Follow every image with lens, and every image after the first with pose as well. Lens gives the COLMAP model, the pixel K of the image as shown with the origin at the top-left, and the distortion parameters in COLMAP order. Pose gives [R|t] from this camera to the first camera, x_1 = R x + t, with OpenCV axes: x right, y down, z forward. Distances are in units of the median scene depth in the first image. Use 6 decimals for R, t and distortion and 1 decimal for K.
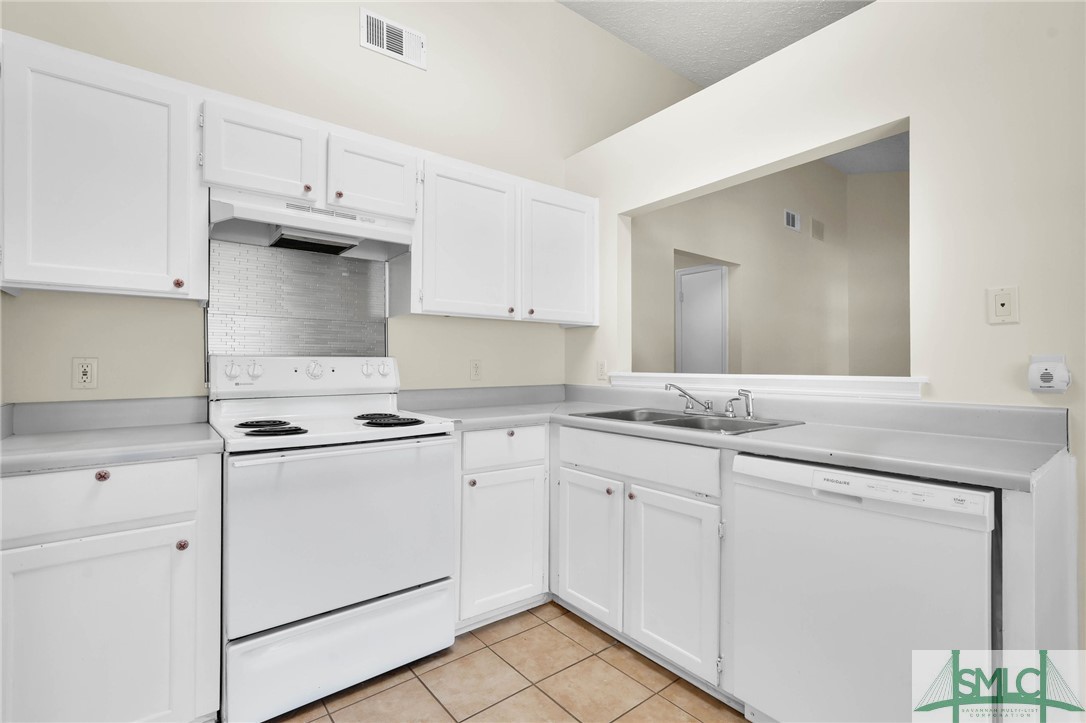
lens RADIAL K [[492.2, 0, 546.4], [0, 492.2, 361.6], [0, 0, 1]] dist [-0.014347, 0.004058]
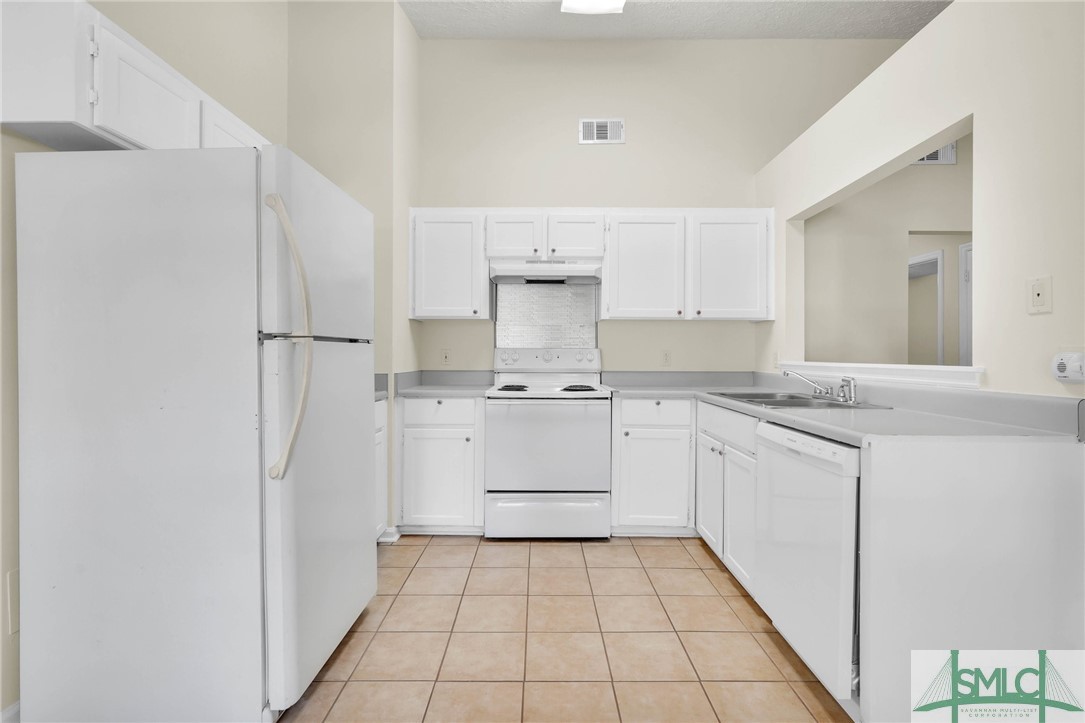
lens RADIAL K [[491.8, 0, 542.6], [0, 491.8, 352.4], [0, 0, 1]] dist [-0.014347, 0.004058]
pose [[0.781952, 0.001048, -0.623337, 0.571669], [-0.000908, 0.999999, 0.000542, 0.001603], [0.623338, 0.000143, 0.781953, -0.311991]]
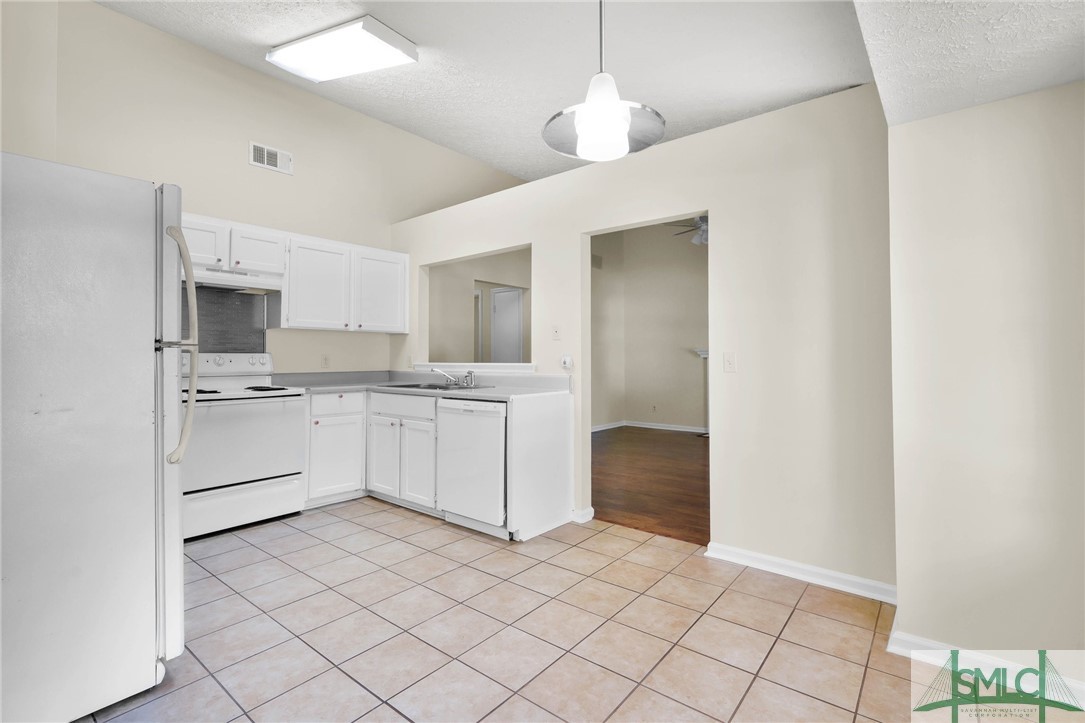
lens RADIAL K [[491.8, 0, 540.8], [0, 491.8, 346.9], [0, 0, 1]] dist [-0.014347, 0.004058]
pose [[0.977254, 0.003817, 0.212037, 0.274936], [-0.000153, 0.999850, -0.017294, -0.002728], [-0.212071, 0.016868, 0.977109, -0.952807]]
